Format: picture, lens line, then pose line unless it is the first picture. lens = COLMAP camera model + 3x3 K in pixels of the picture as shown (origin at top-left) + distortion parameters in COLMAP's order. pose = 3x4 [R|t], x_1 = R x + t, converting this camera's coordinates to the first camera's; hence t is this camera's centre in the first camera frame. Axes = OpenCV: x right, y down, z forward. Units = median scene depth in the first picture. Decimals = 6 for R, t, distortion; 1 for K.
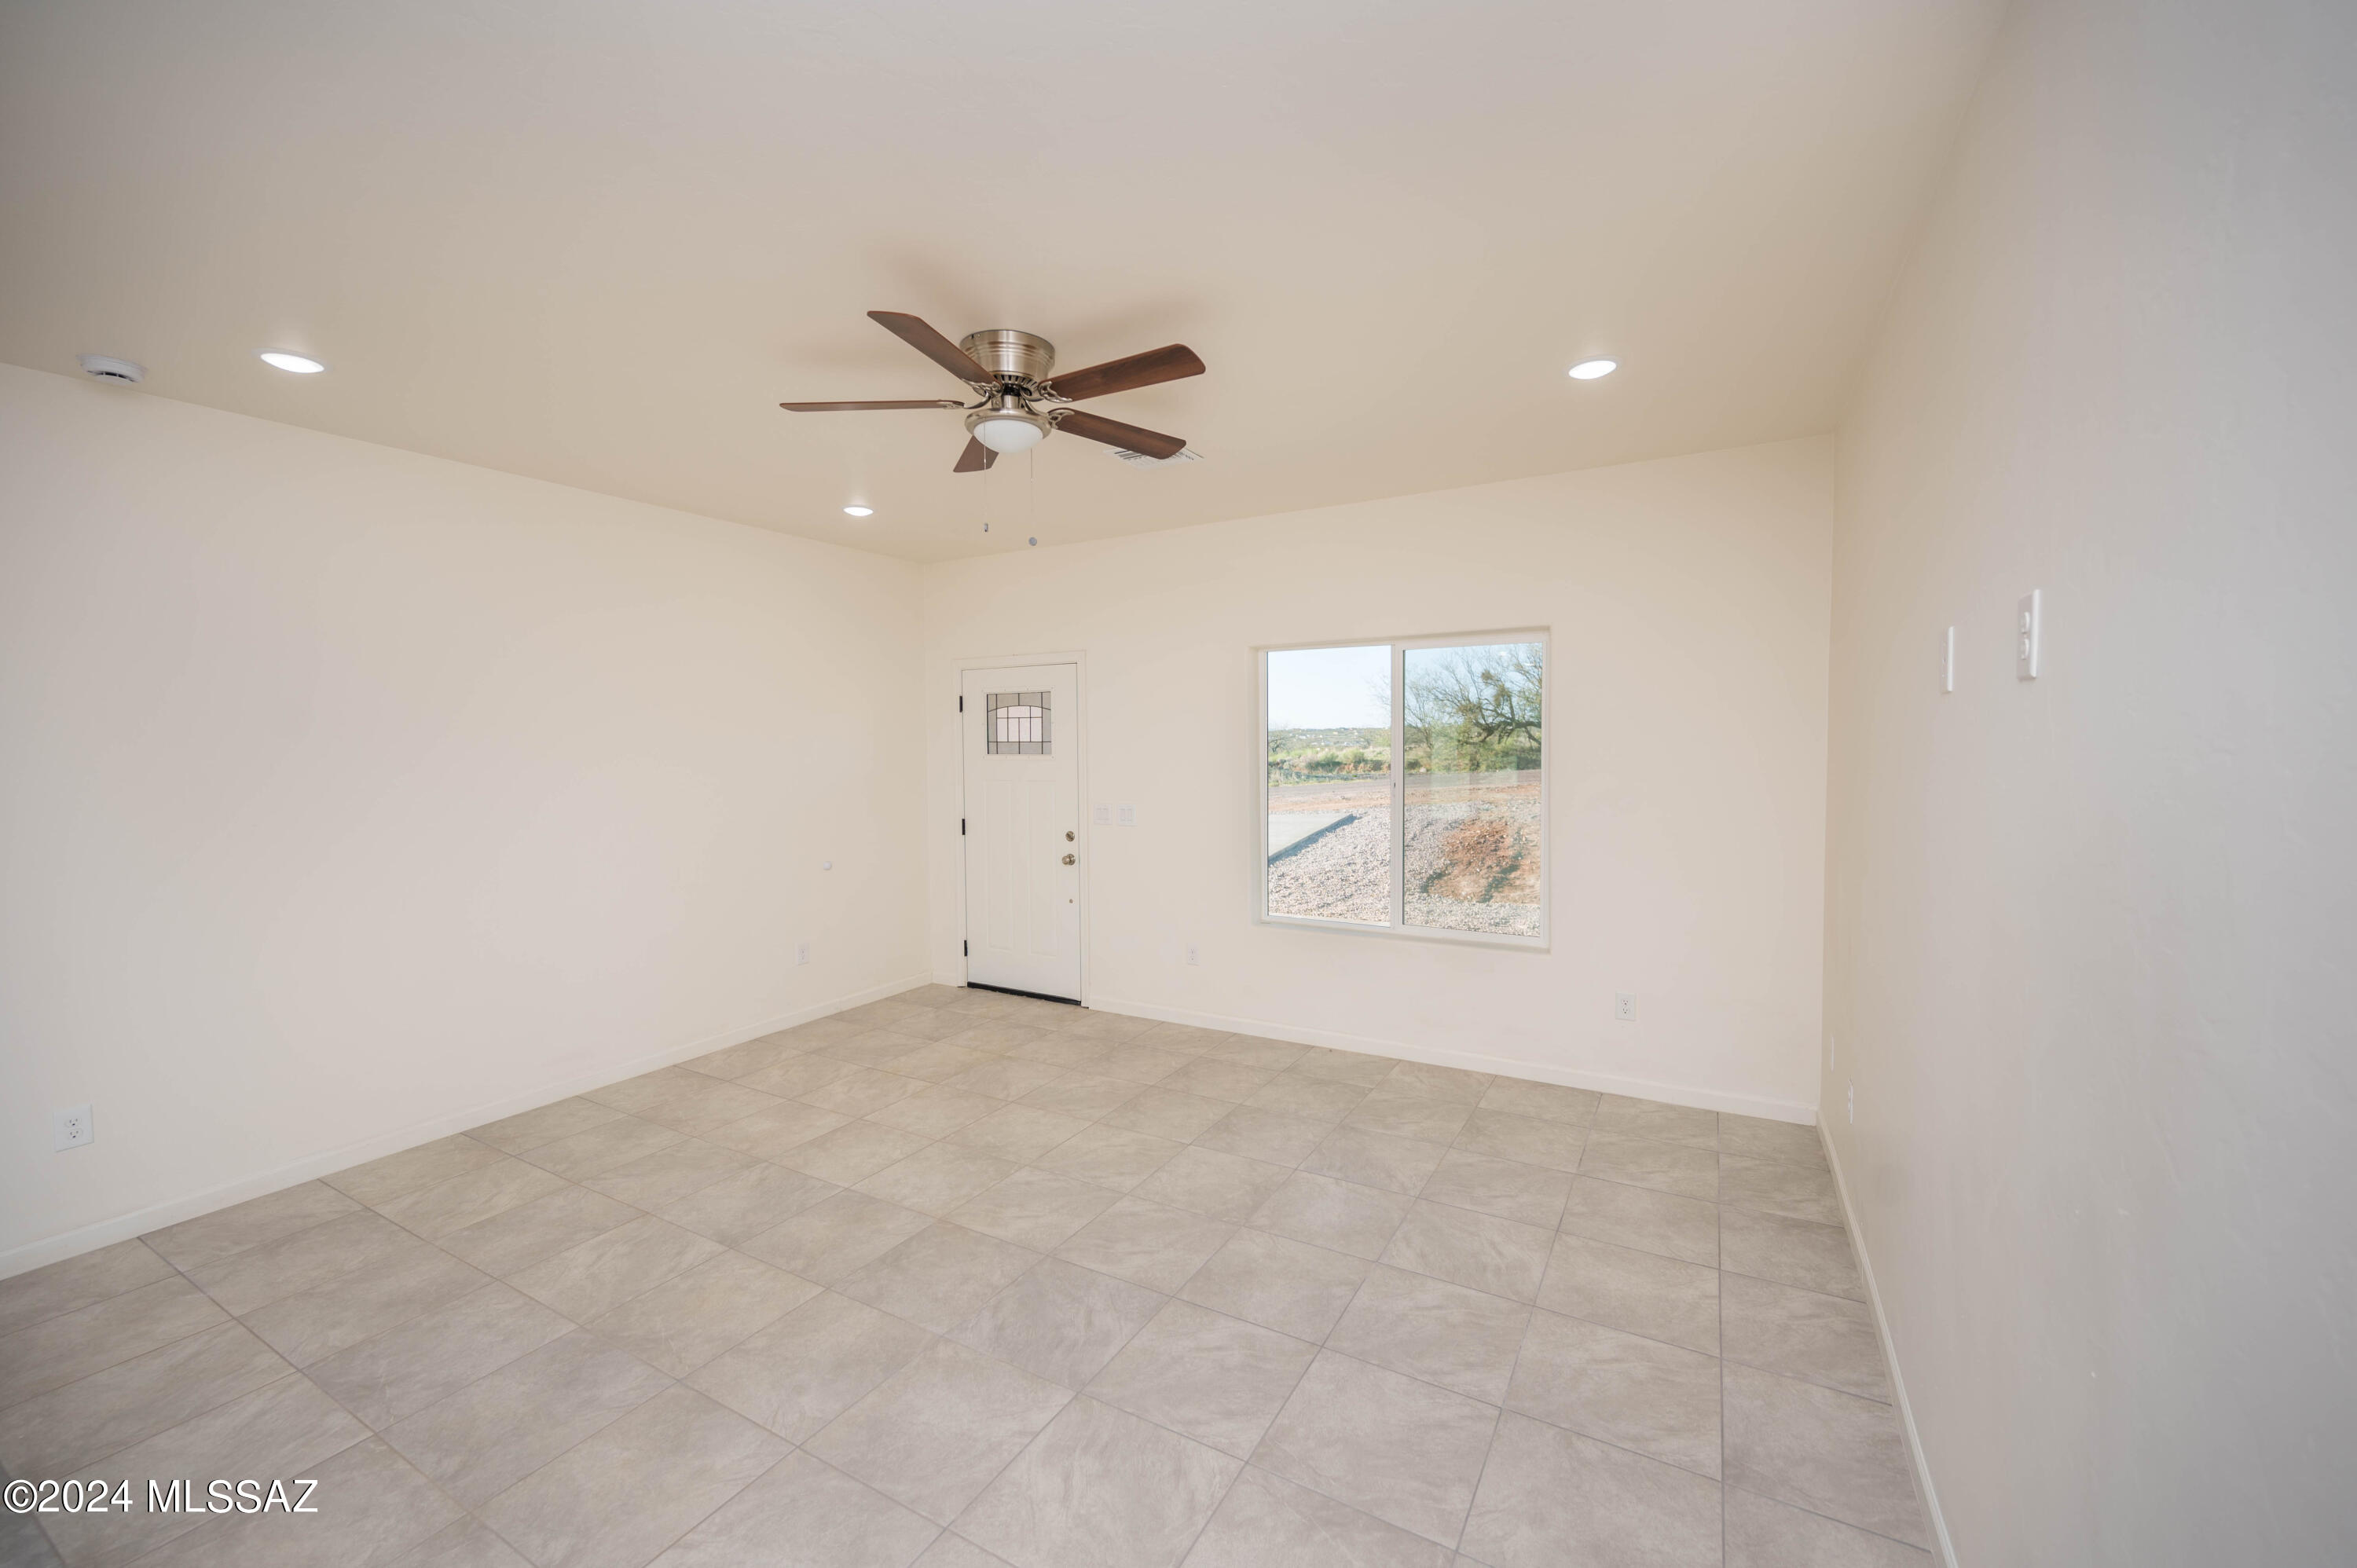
lens RADIAL K [[946.2, 0, 1178.9], [0, 946.2, 783.0], [0, 0, 1]] dist [-0.005836, -0.000226]
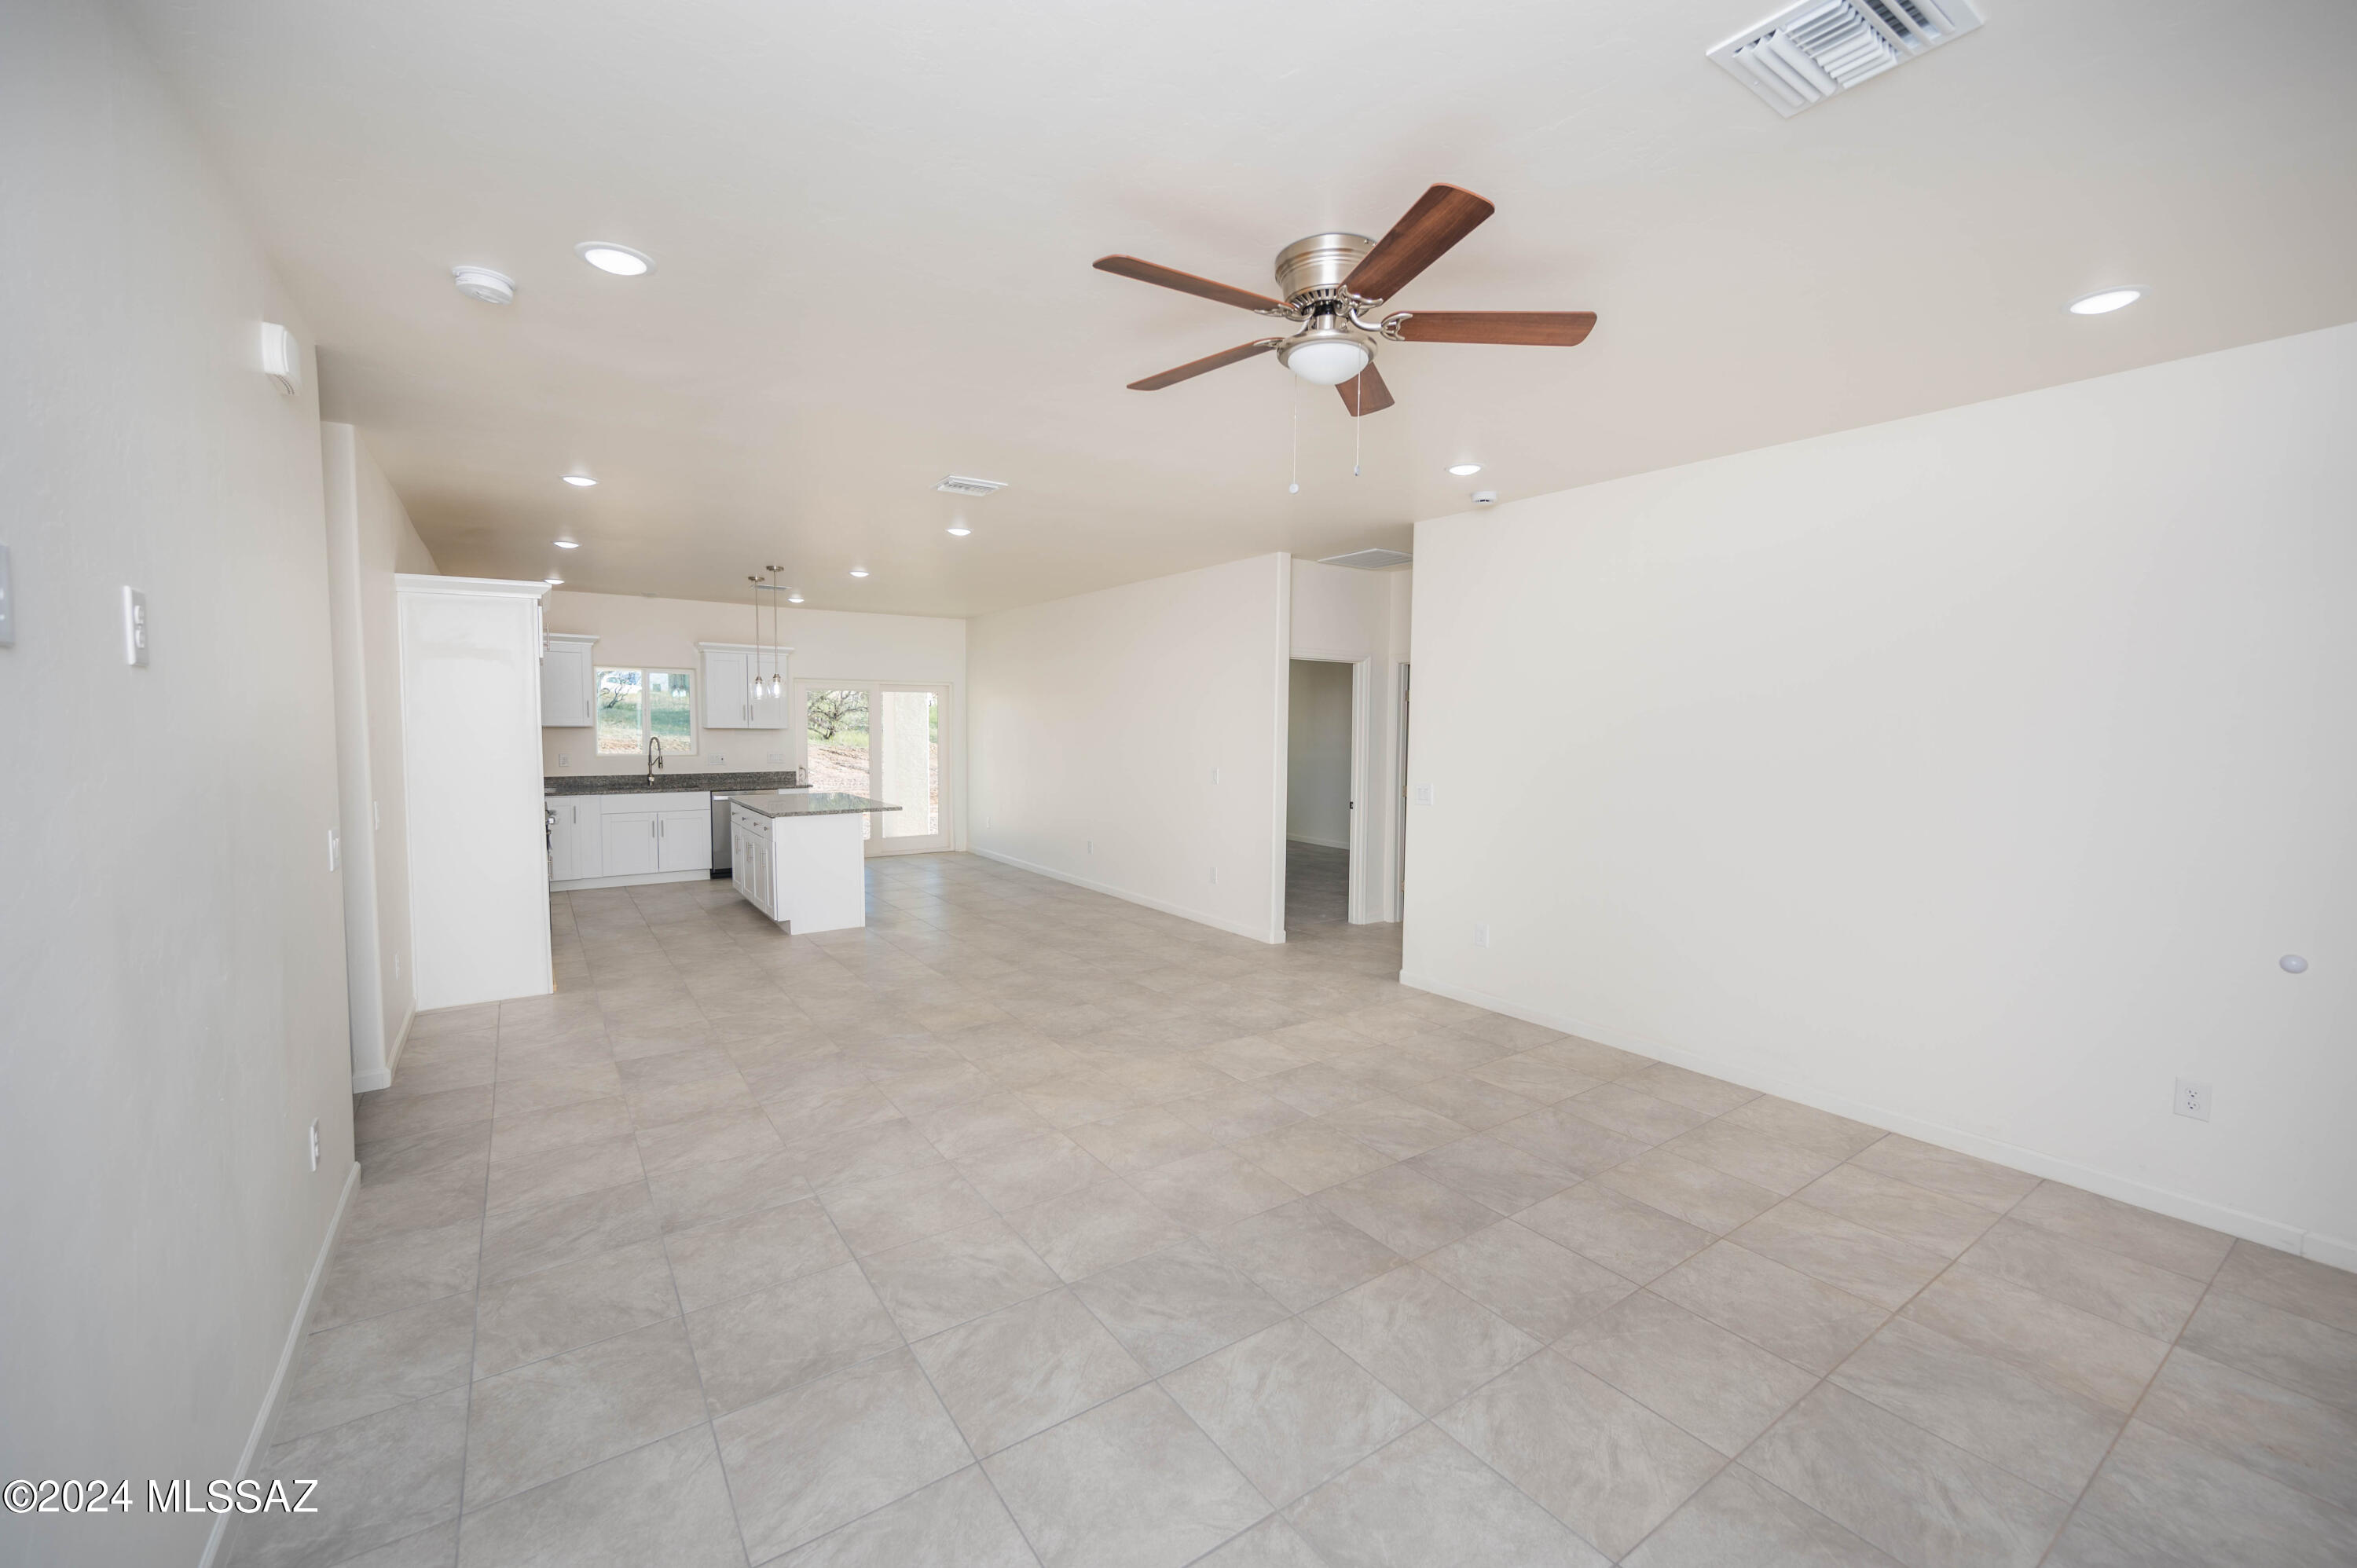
lens RADIAL K [[946.2, 0, 1192.1], [0, 946.2, 774.5], [0, 0, 1]] dist [-0.005836, -0.000226]
pose [[-0.428967, 0.060436, -0.901296, 0.620770], [-0.043882, 0.995187, 0.087617, -0.066196], [0.902254, 0.077136, -0.424250, 1.173410]]
